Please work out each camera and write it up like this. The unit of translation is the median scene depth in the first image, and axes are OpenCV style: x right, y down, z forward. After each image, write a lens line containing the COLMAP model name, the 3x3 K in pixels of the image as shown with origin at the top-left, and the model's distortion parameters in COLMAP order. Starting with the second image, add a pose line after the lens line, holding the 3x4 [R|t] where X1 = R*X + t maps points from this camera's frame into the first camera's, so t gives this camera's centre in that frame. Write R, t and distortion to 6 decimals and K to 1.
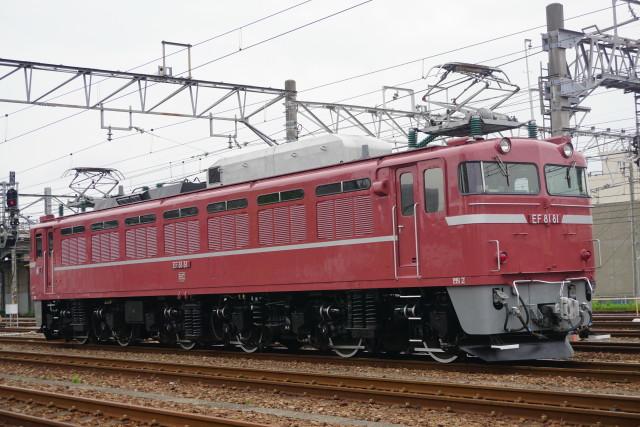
lens RADIAL K [[1055.1, 0, 320.3], [0, 1055.1, 212.6], [0, 0, 1]] dist [-0.019972, 0.000000]
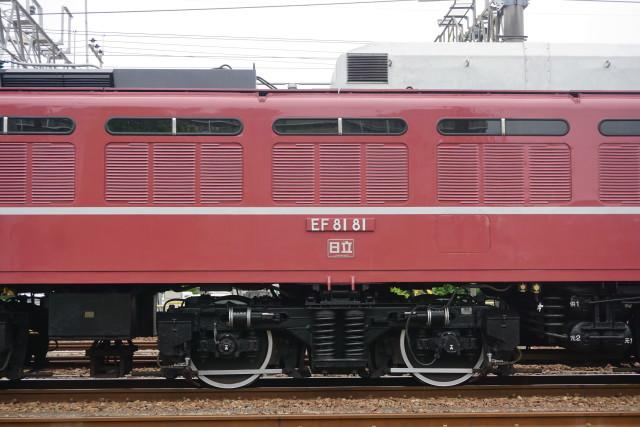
lens RADIAL K [[995.0, 0, 316.7], [0, 995.0, 212.1], [0, 0, 1]] dist [-0.027025, 0.000000]
pose [[0.563781, 0.088597, 0.821159, -0.541351], [-0.075389, 0.995600, -0.055658, 0.071282], [-0.822476, -0.030527, 0.567979, 0.727596]]
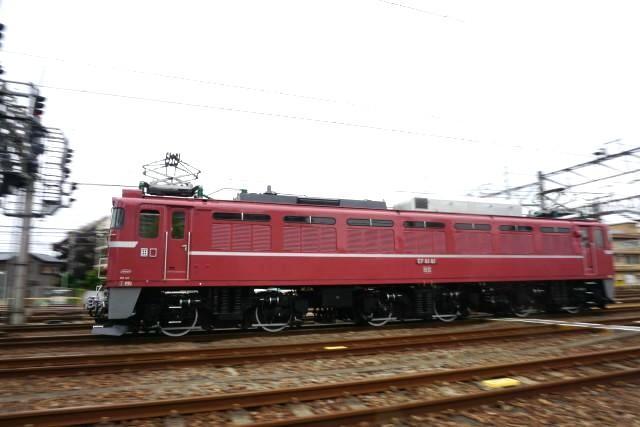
lens RADIAL K [[432.7, 0, 322.1], [0, 432.7, 191.7], [0, 0, 1]] dist [-0.052211, 0.016549]
pose [[0.267205, 0.230830, 0.935585, -0.726222], [-0.065209, 0.972992, -0.221435, 0.095354], [-0.961431, -0.001840, 0.275040, 0.972774]]
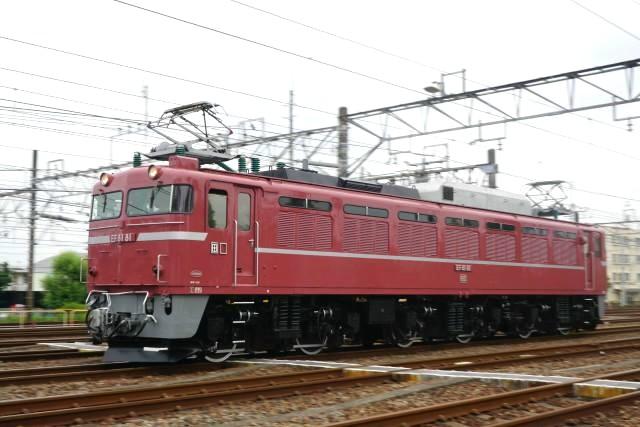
lens RADIAL K [[836.1, 0, 336.0], [0, 836.1, 199.3], [0, 0, 1]] dist [0.016324, 0.000000]
pose [[-0.213230, 0.142930, 0.966490, -0.985058], [-0.065313, 0.984943, -0.160069, 0.129802], [-0.974816, -0.097256, -0.200684, 1.318654]]
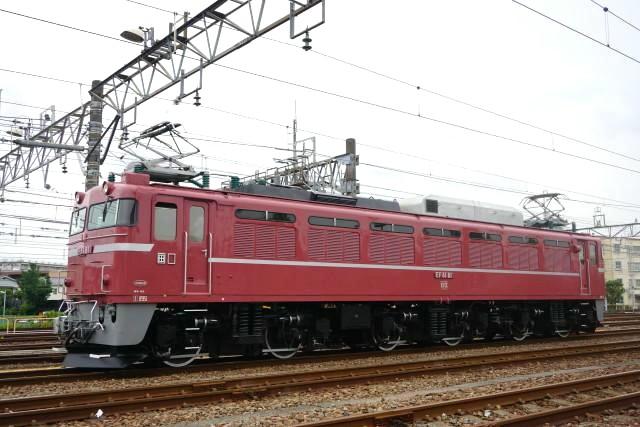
lens RADIAL K [[660.7, 0, 326.6], [0, 660.7, 209.5], [0, 0, 1]] dist [0.004167, 0.000000]
pose [[-0.064264, 0.170148, 0.983321, -0.878297], [-0.063887, 0.982635, -0.174205, 0.115577], [-0.995886, -0.074016, -0.052278, 1.175072]]
